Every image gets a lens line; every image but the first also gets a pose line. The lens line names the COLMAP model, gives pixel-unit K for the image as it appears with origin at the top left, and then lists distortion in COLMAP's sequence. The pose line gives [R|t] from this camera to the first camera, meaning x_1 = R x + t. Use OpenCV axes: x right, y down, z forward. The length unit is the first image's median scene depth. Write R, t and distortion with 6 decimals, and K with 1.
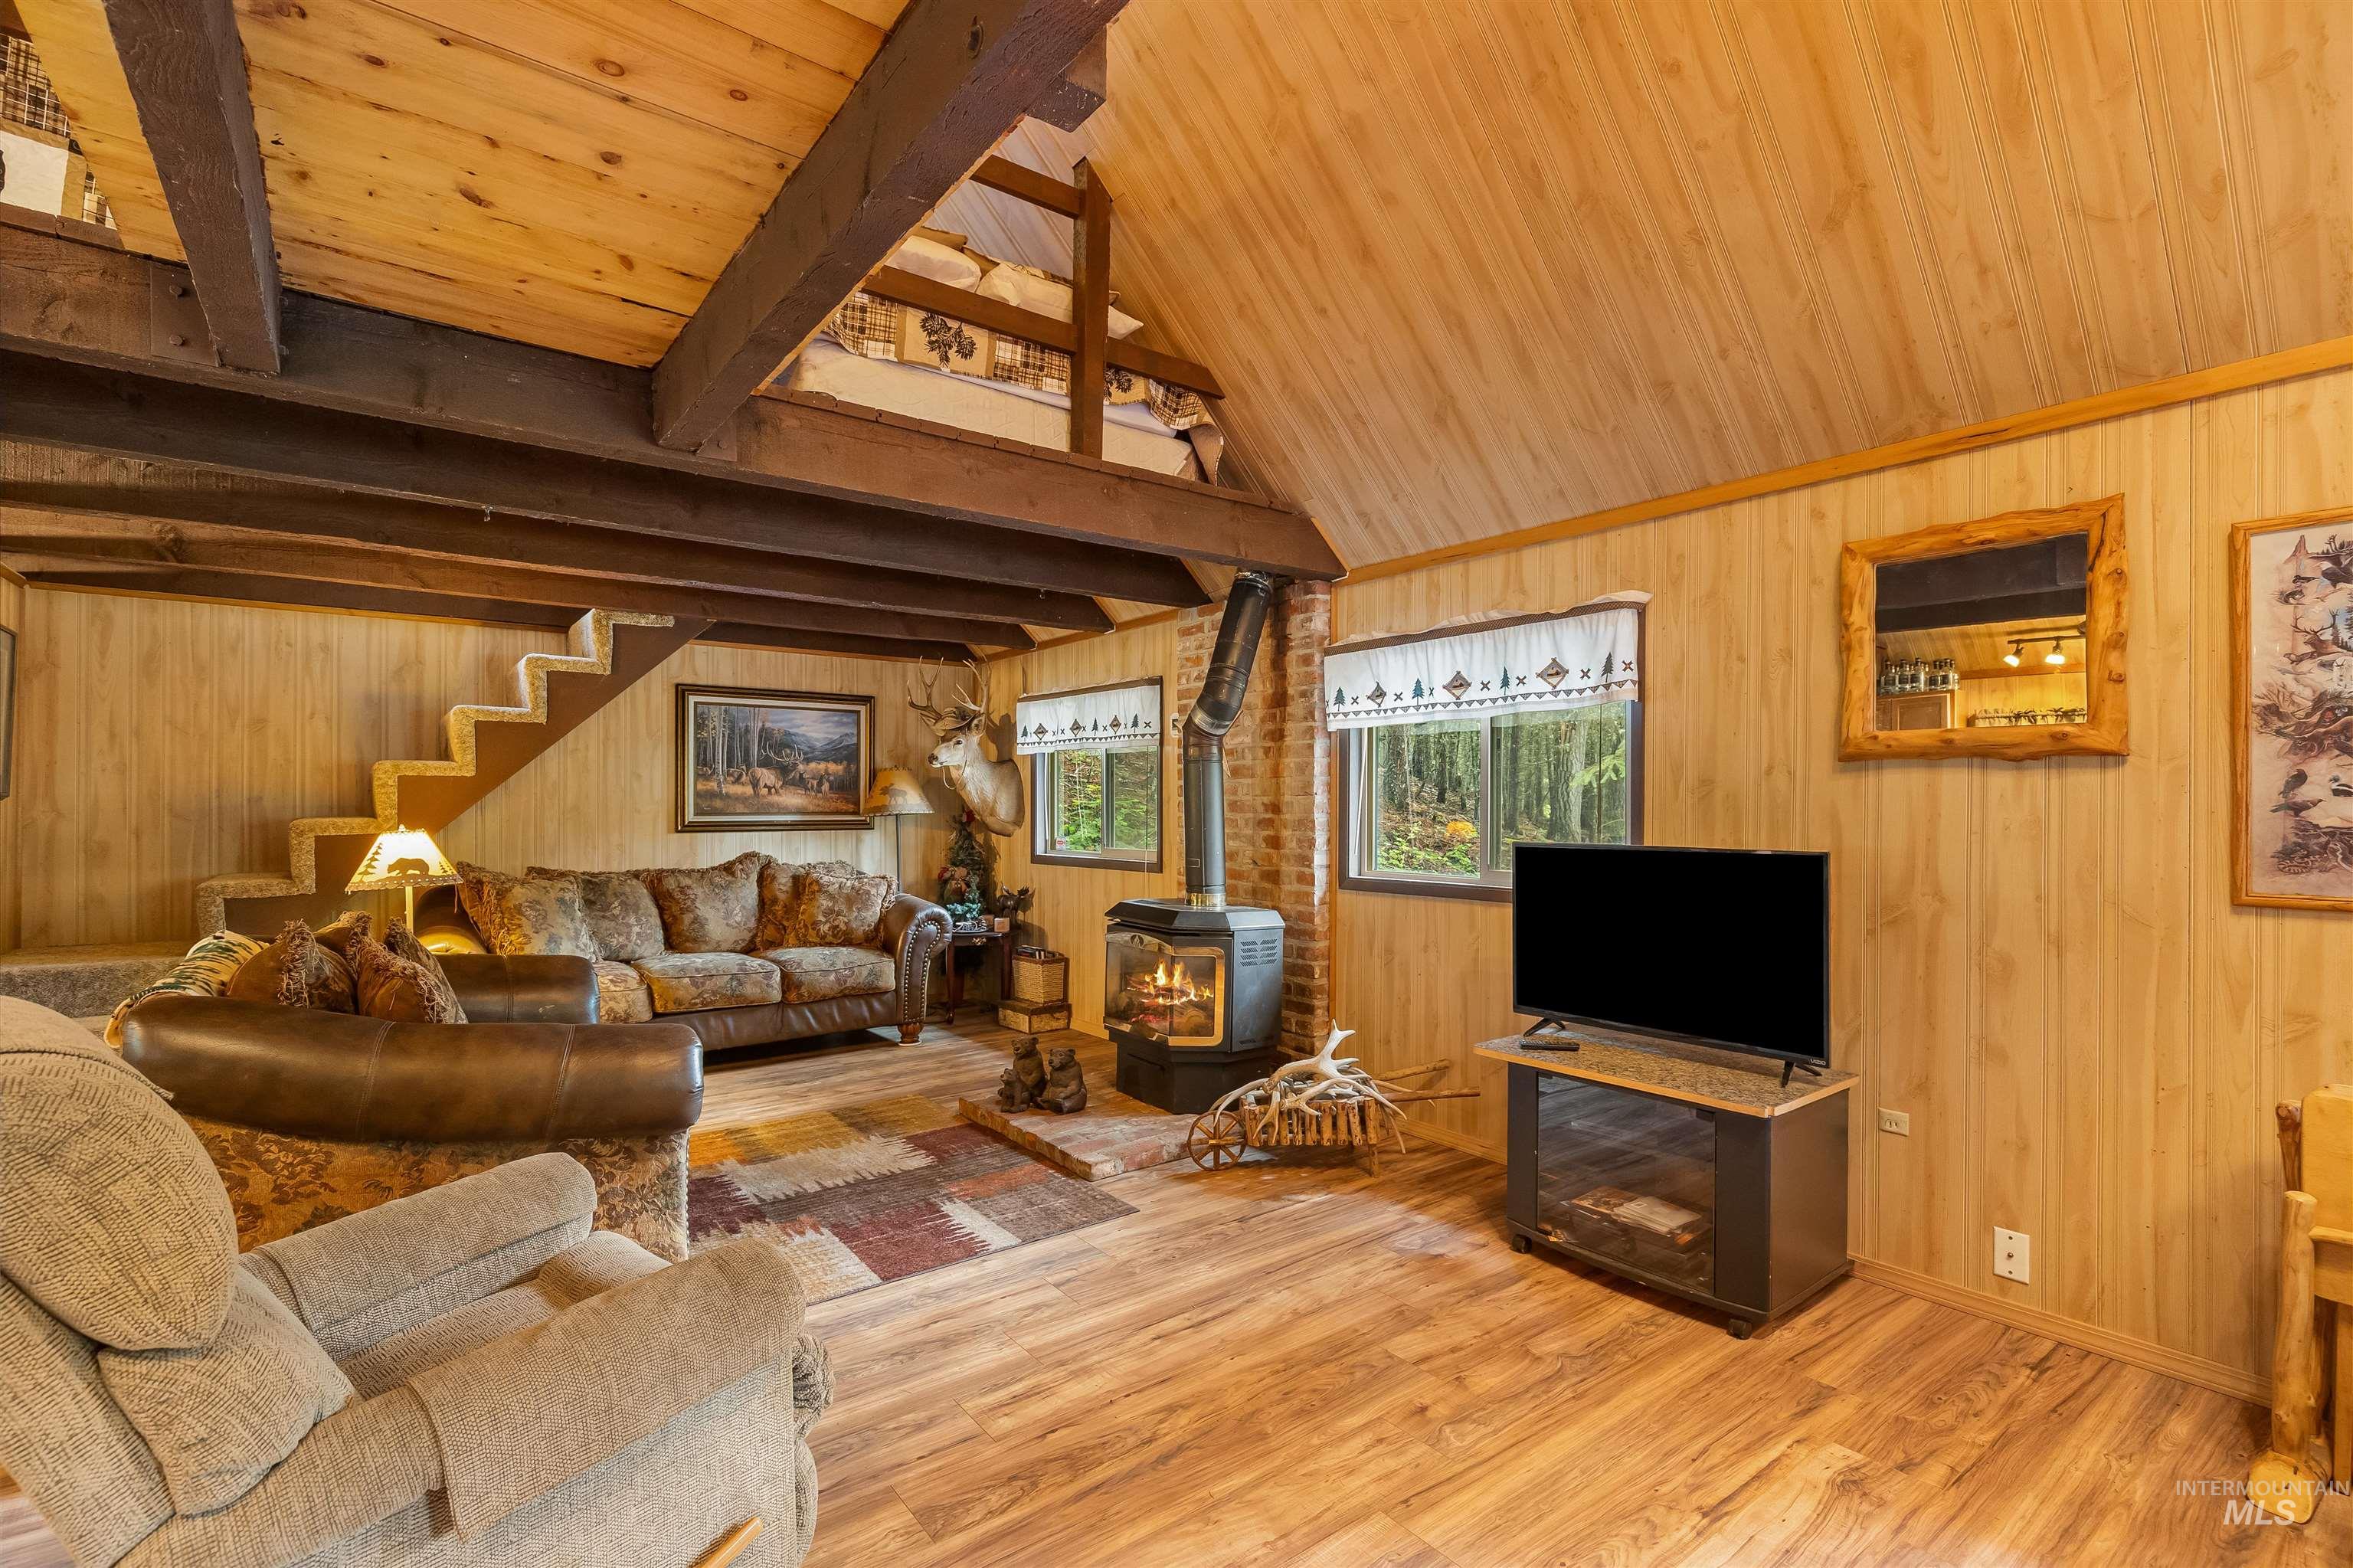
lens RADIAL K [[1065.5, 0, 1185.0], [0, 1065.5, 796.8], [0, 0, 1]] dist [-0.004149, 0.000731]
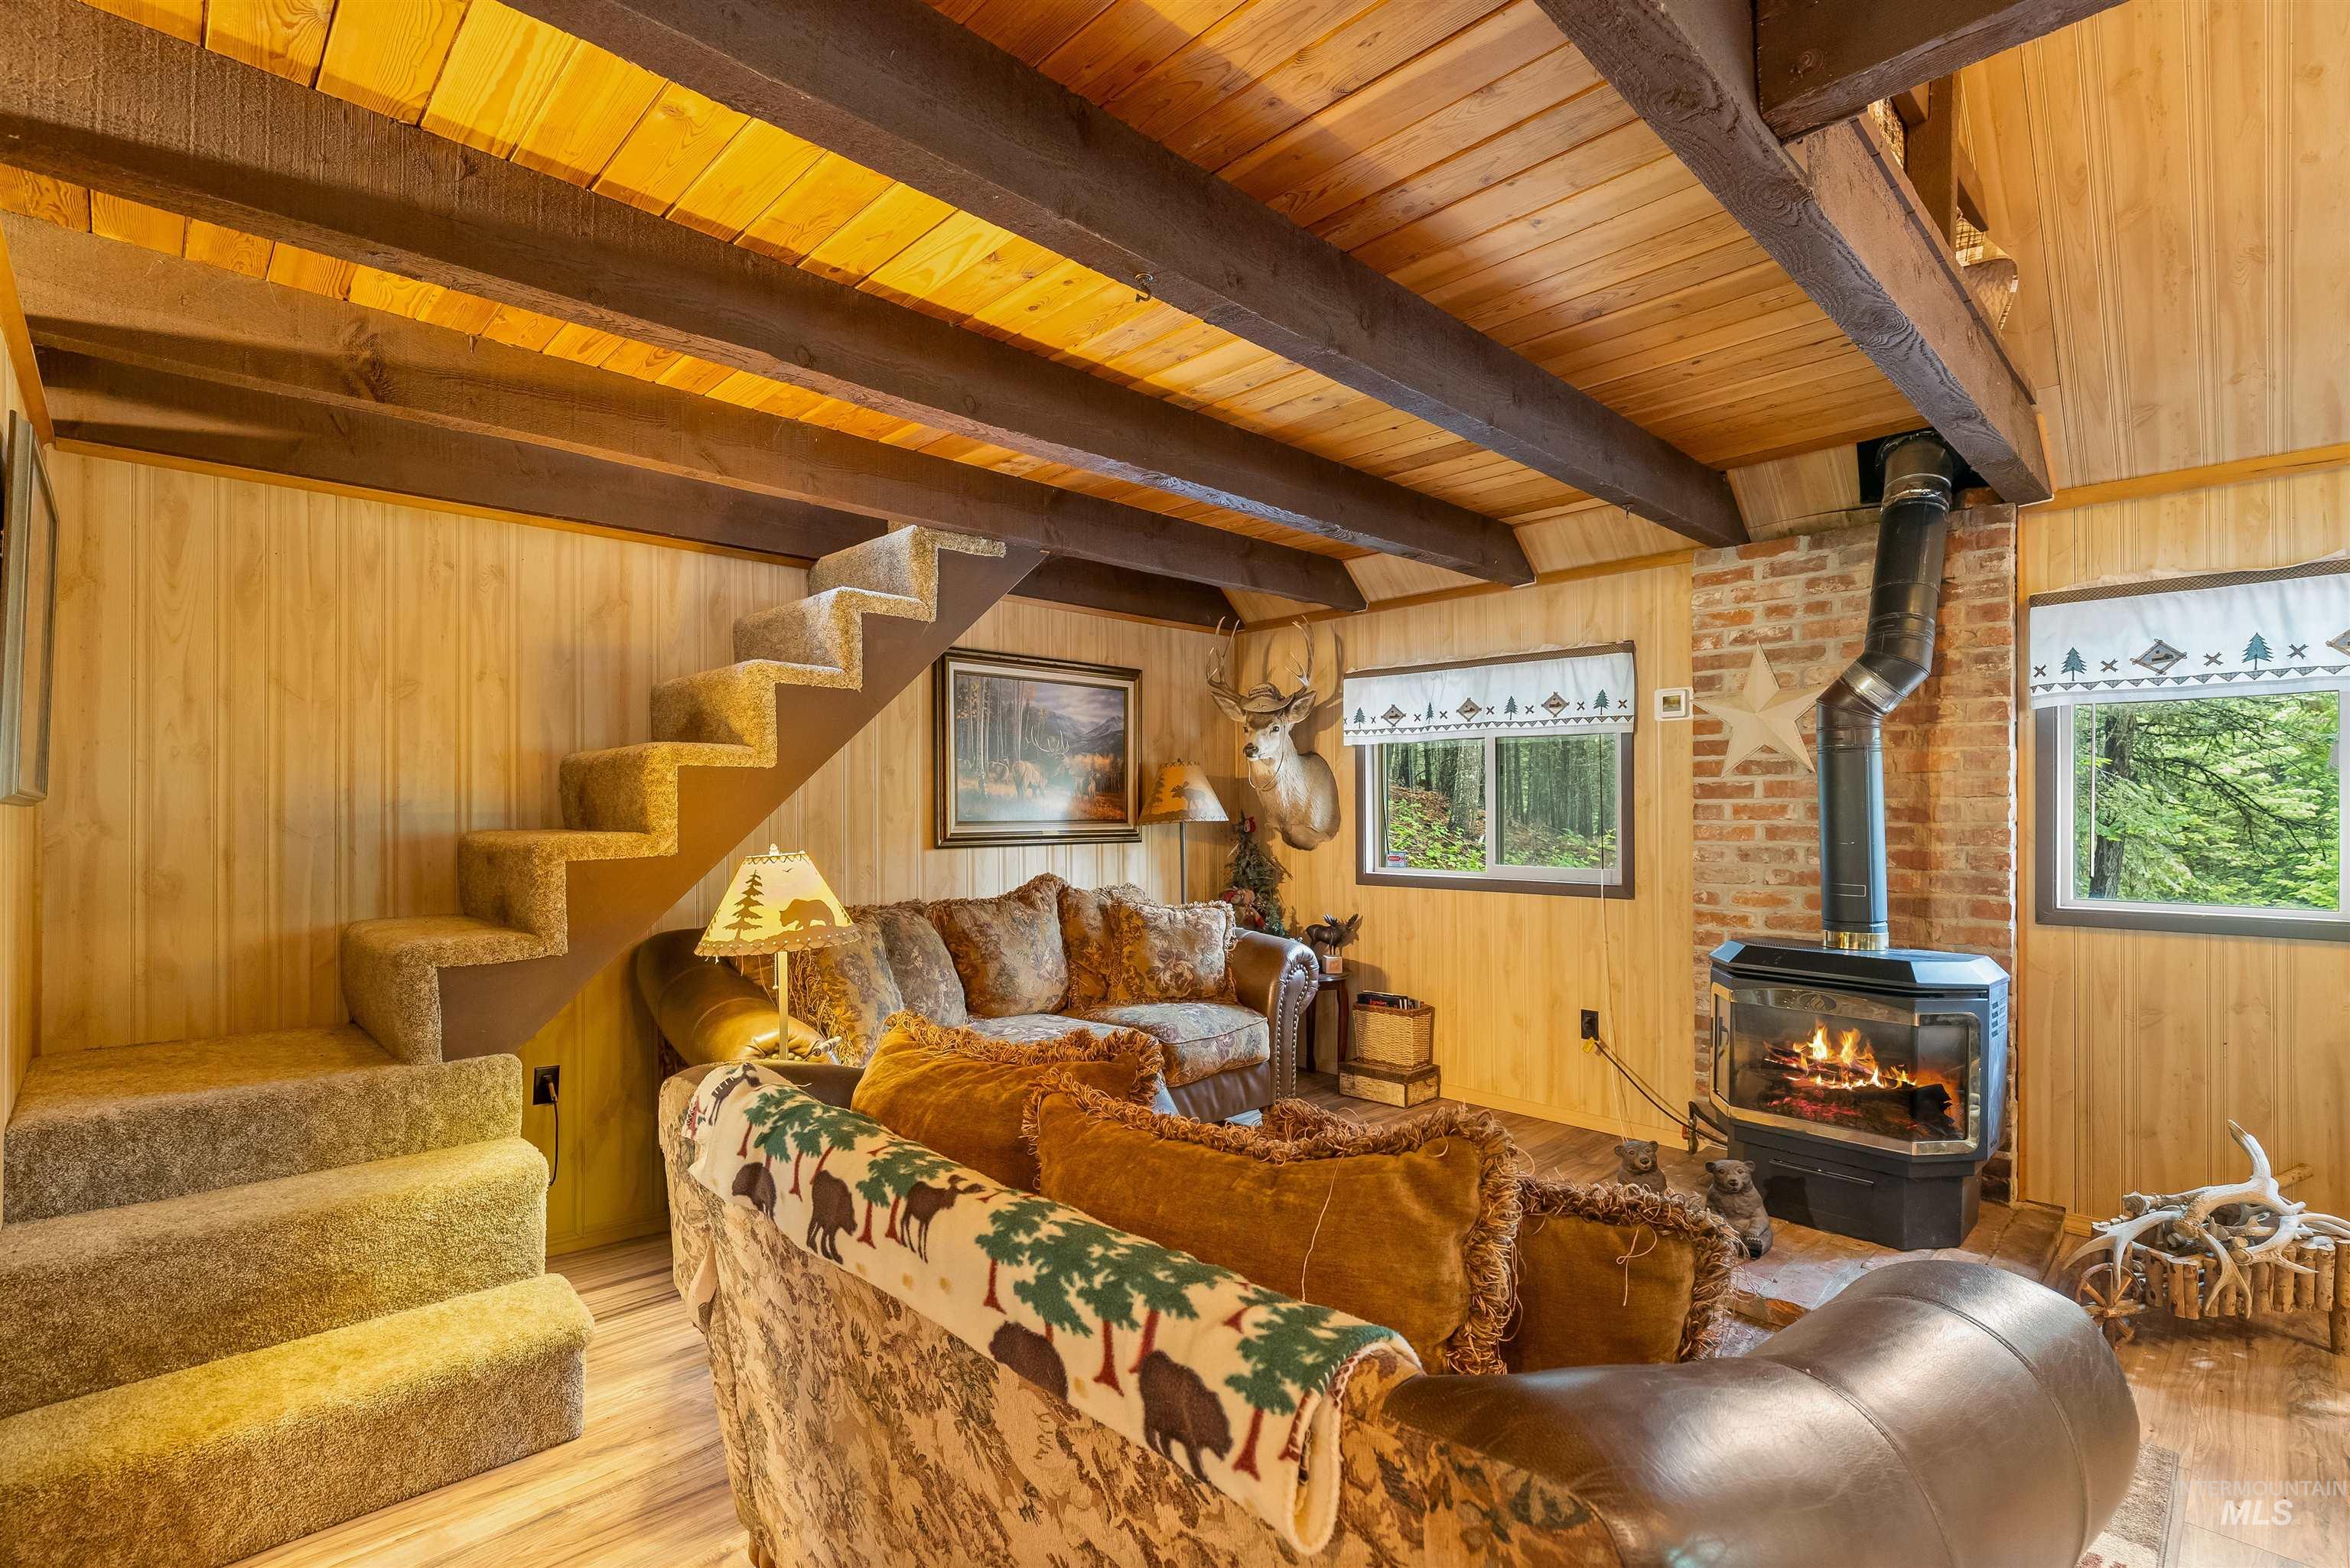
lens RADIAL K [[1078.6, 0, 1170.2], [0, 1078.6, 804.1], [0, 0, 1]] dist [-0.002127, -0.000471]
pose [[0.993503, -0.000948, 0.113806, -0.530917], [0.000568, 0.999994, 0.003370, 0.000936], [-0.113808, -0.003283, 0.993497, 0.326686]]
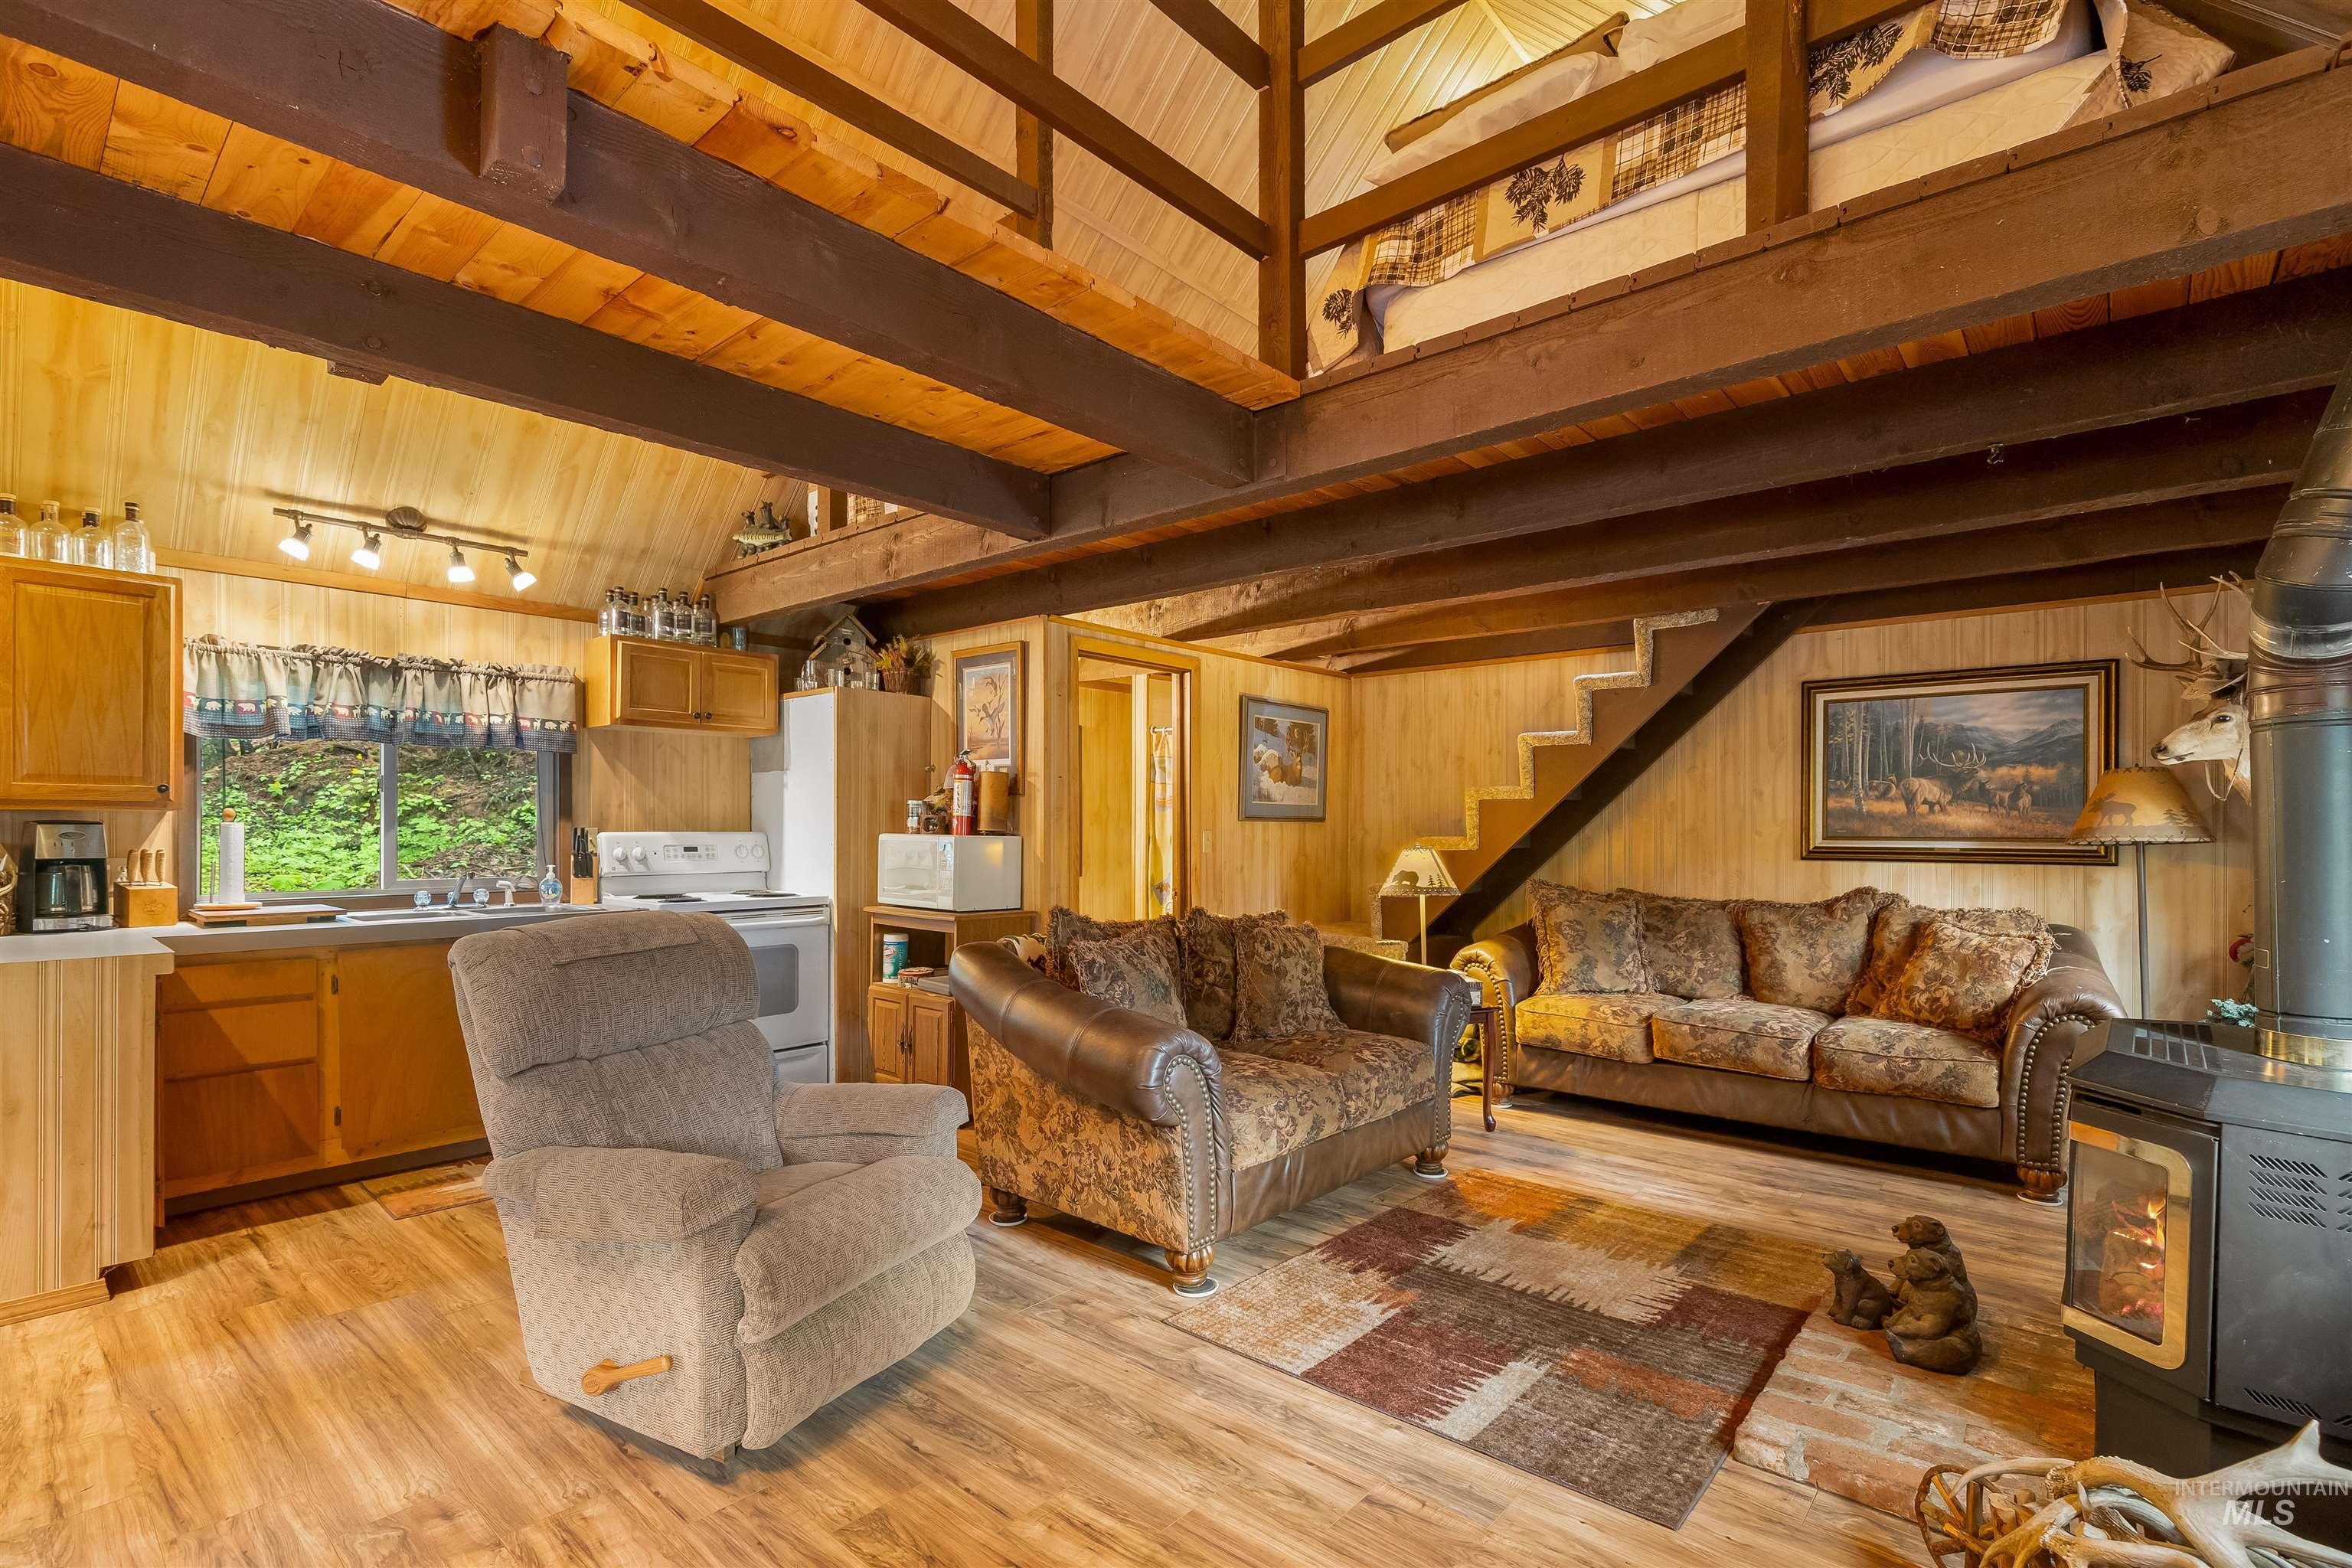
lens RADIAL K [[1098.8, 0, 1185.2], [0, 1098.8, 828.2], [0, 0, 1]] dist [-0.006270, 0.001005]
pose [[0.191016, 0.002917, -0.981583, 0.366385], [0.005007, 0.999980, 0.003946, 0.004028], [0.981574, -0.005669, 0.190997, 0.473608]]
